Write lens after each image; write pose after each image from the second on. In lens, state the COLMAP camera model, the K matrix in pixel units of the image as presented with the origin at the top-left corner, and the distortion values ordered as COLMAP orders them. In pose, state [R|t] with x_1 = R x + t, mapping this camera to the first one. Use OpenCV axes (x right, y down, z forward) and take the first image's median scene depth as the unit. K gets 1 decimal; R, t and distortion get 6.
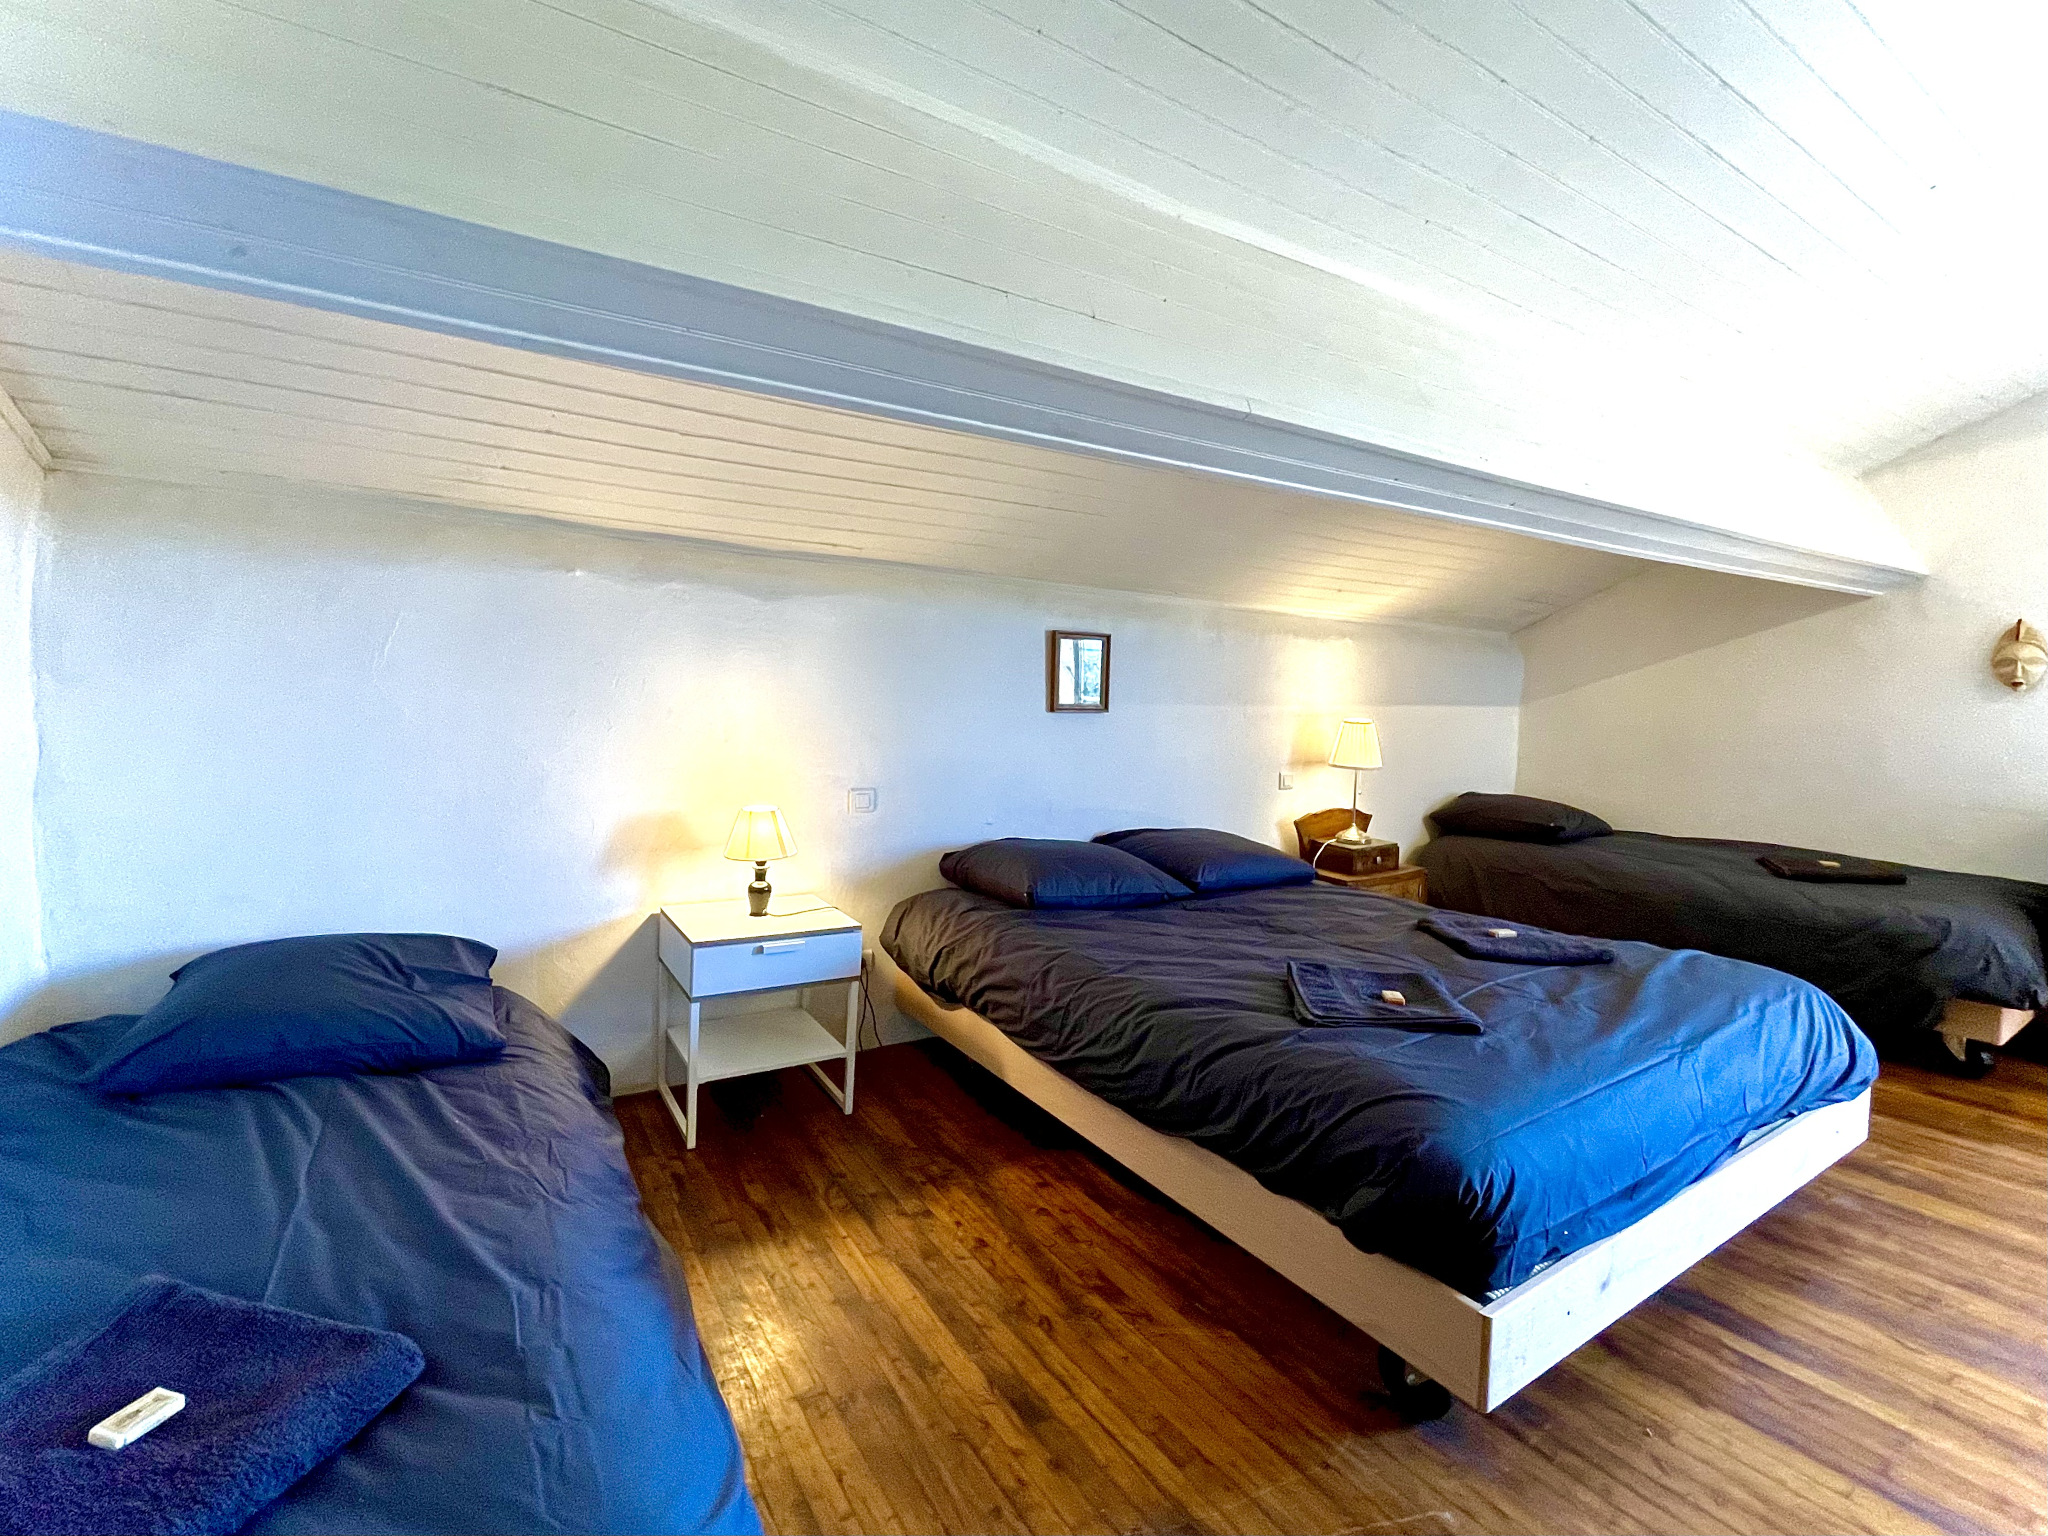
lens RADIAL K [[884.9, 0, 1022.6], [0, 884.9, 762.7], [0, 0, 1]] dist [0.003454, -0.000257]
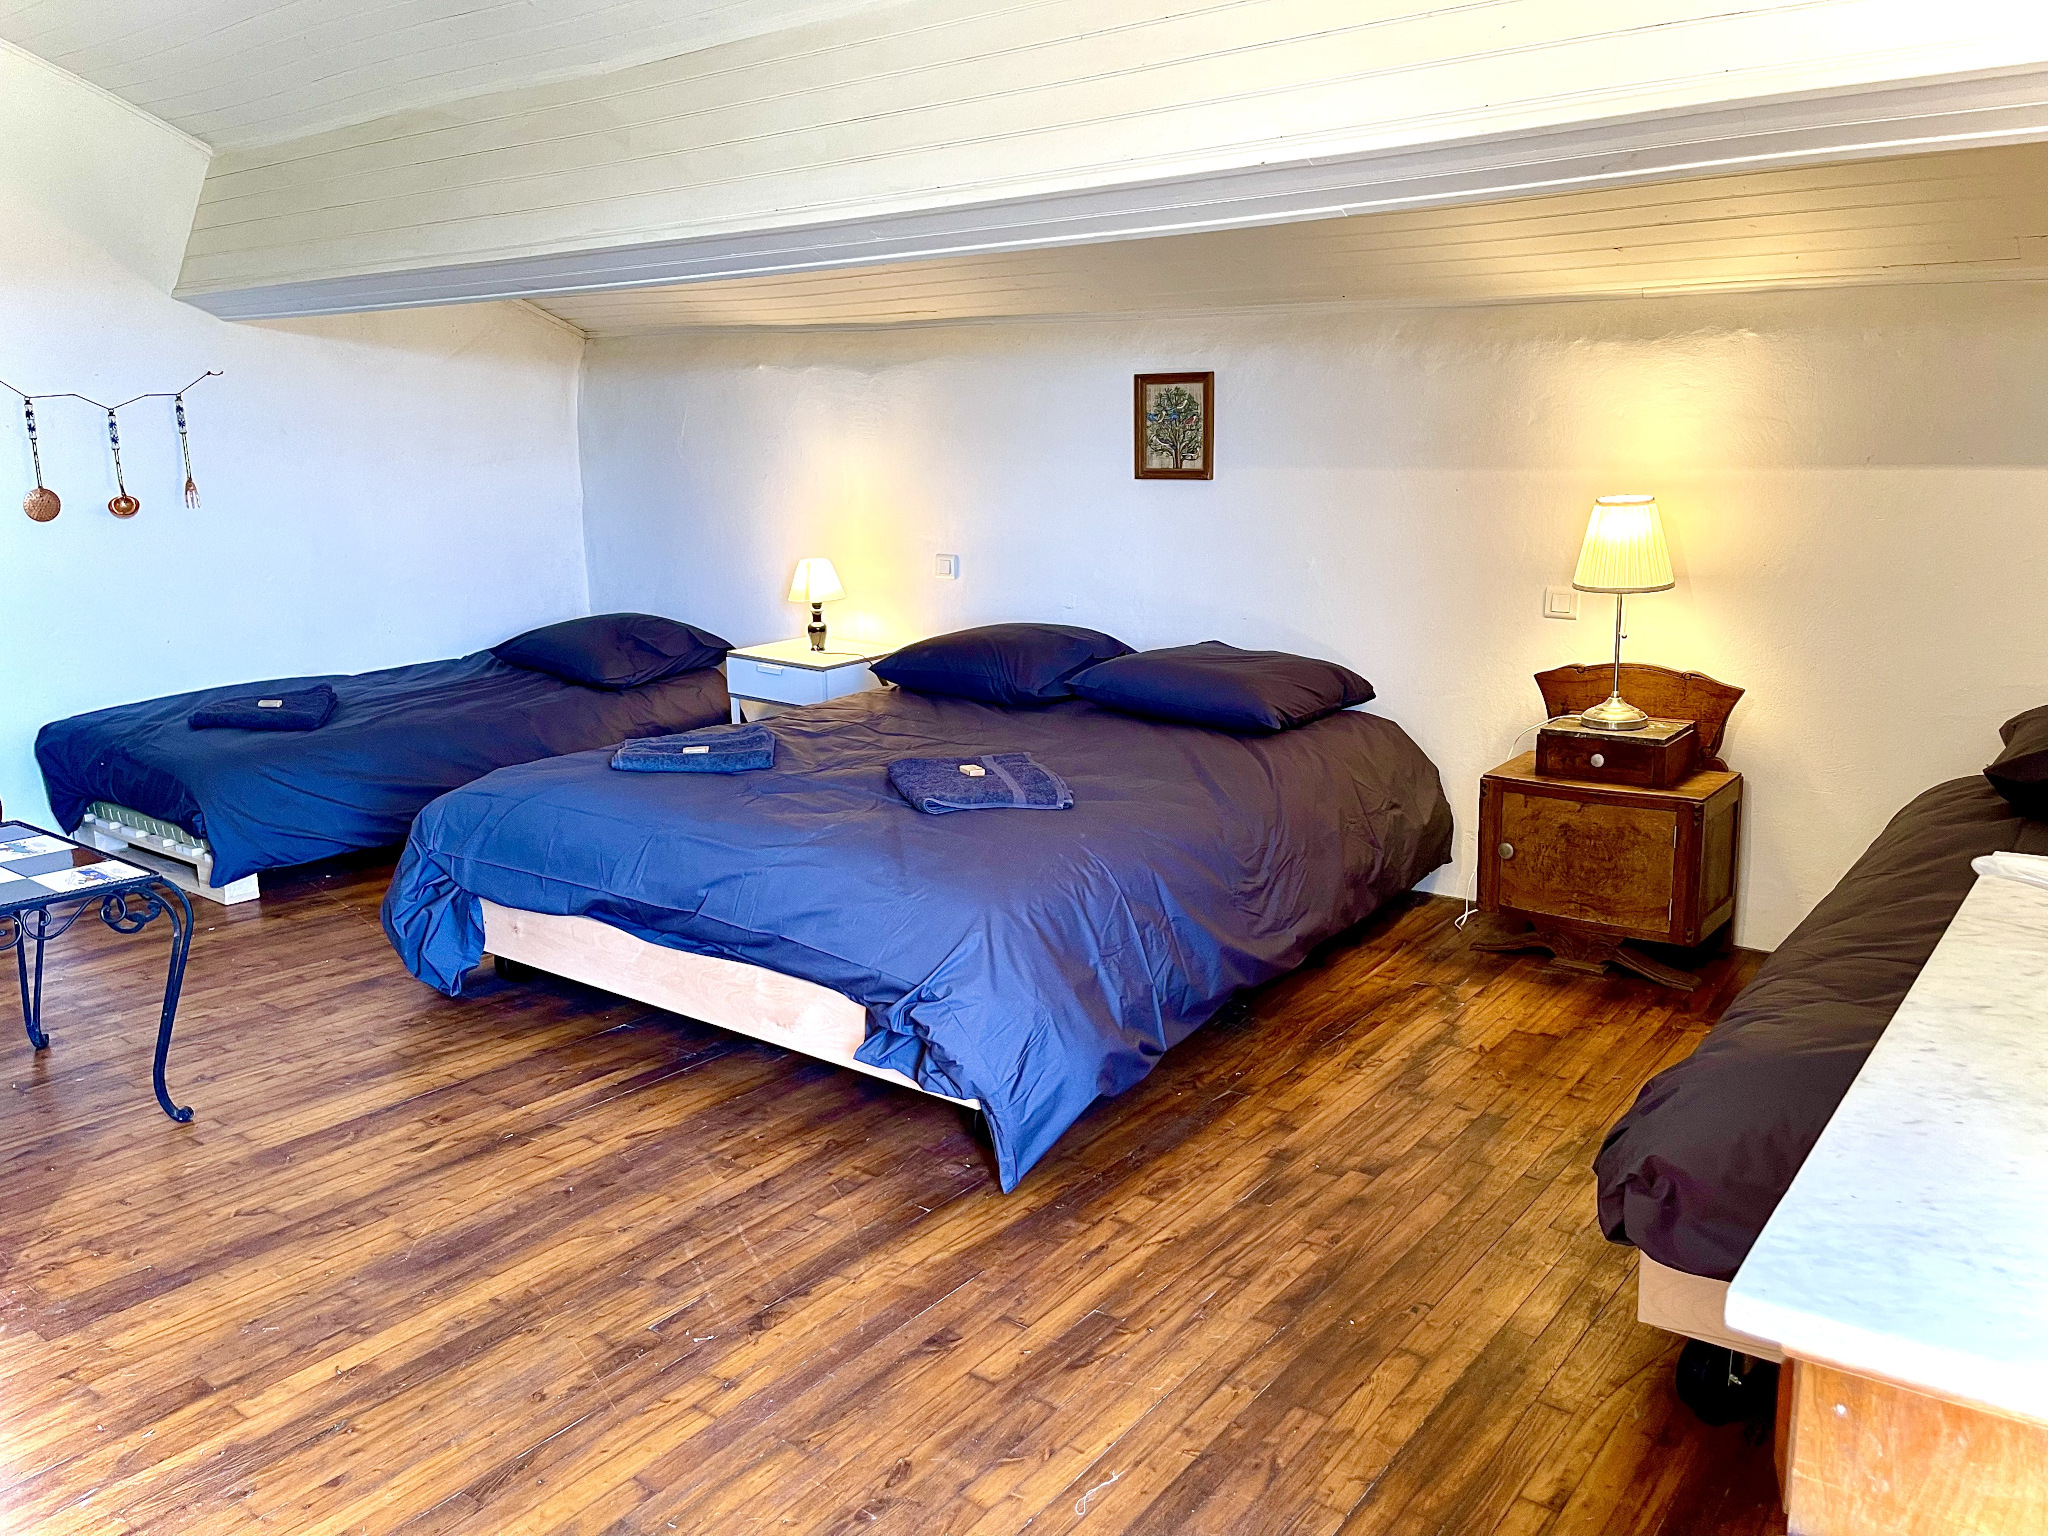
lens RADIAL K [[1534.0, 0, 1024.2], [0, 1534.0, 770.0], [0, 0, 1]] dist [0.004097, 0.001192]
pose [[0.360504, 0.182603, -0.914709, 1.547450], [-0.051648, 0.983054, 0.175891, -0.042090], [0.931327, -0.016166, 0.363826, 0.456097]]
